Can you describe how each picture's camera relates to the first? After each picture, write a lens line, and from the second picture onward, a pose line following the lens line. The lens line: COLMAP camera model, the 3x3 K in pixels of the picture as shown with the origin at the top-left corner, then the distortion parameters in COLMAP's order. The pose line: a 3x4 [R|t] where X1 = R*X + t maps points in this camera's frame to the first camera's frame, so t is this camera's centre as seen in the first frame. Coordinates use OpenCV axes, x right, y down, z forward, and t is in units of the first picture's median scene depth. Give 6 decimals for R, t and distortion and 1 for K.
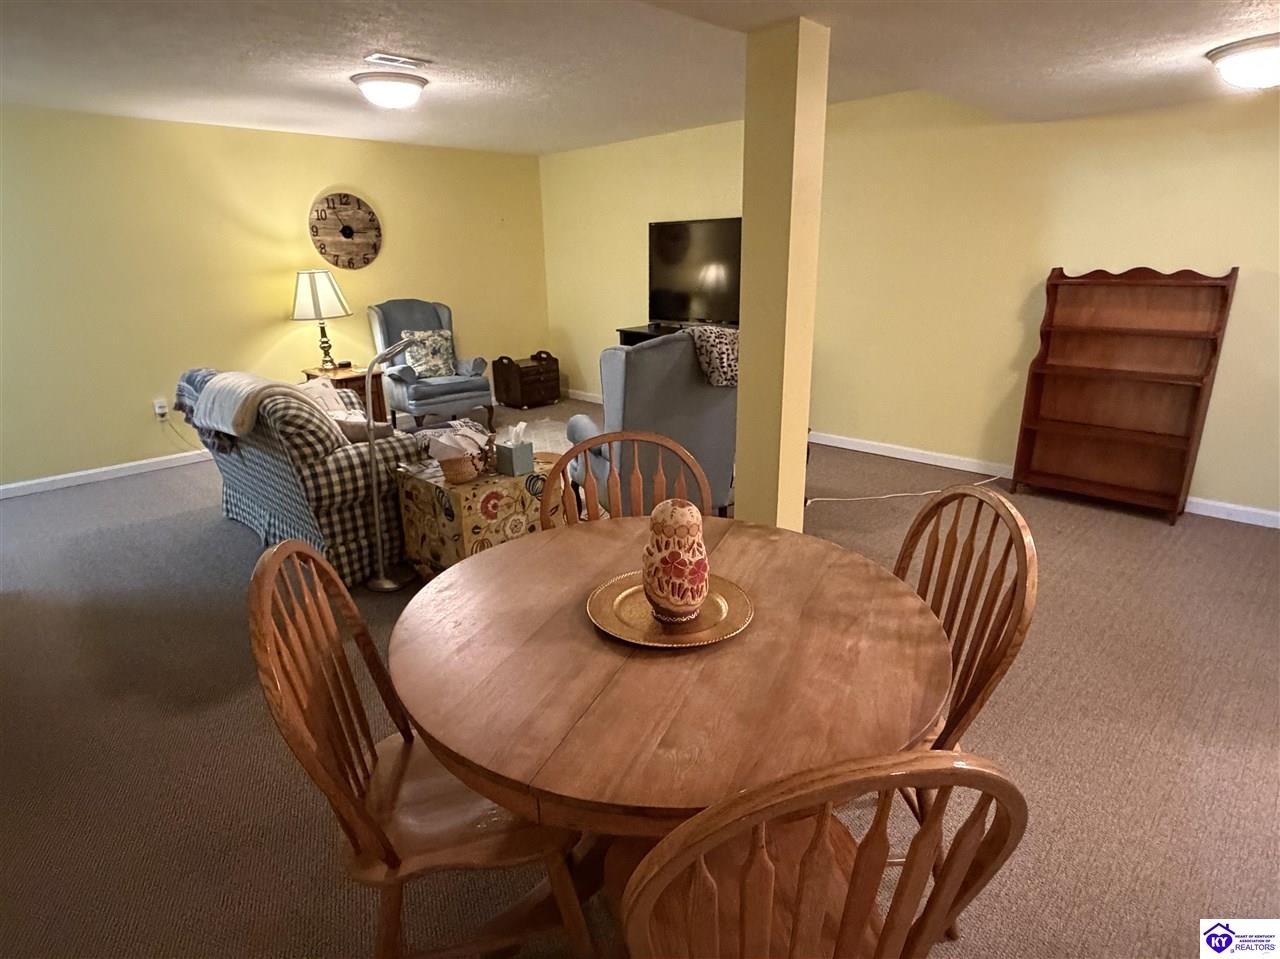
lens RADIAL K [[715.5, 0, 638.2], [0, 715.5, 480.0], [0, 0, 1]] dist [0.002594, -0.002258]
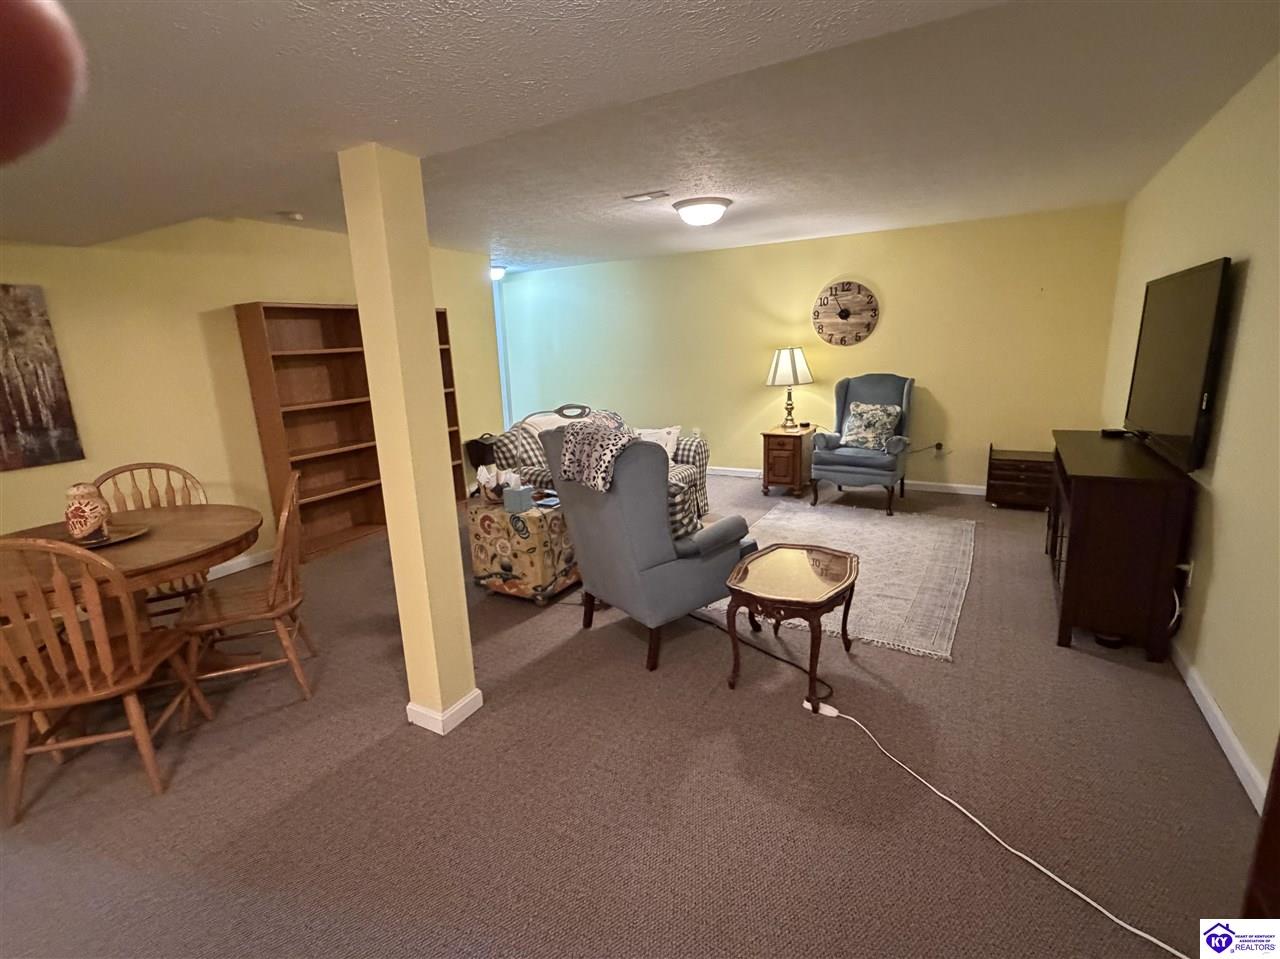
lens RADIAL K [[605.2, 0, 639.6], [0, 605.2, 477.8], [0, 0, 1]] dist [-0.000217, 0.000187]
pose [[0.263736, 0.219283, -0.939339, 0.486804], [-0.263847, 0.953079, 0.148411, -0.154278], [0.927808, 0.208701, 0.309219, 0.451231]]
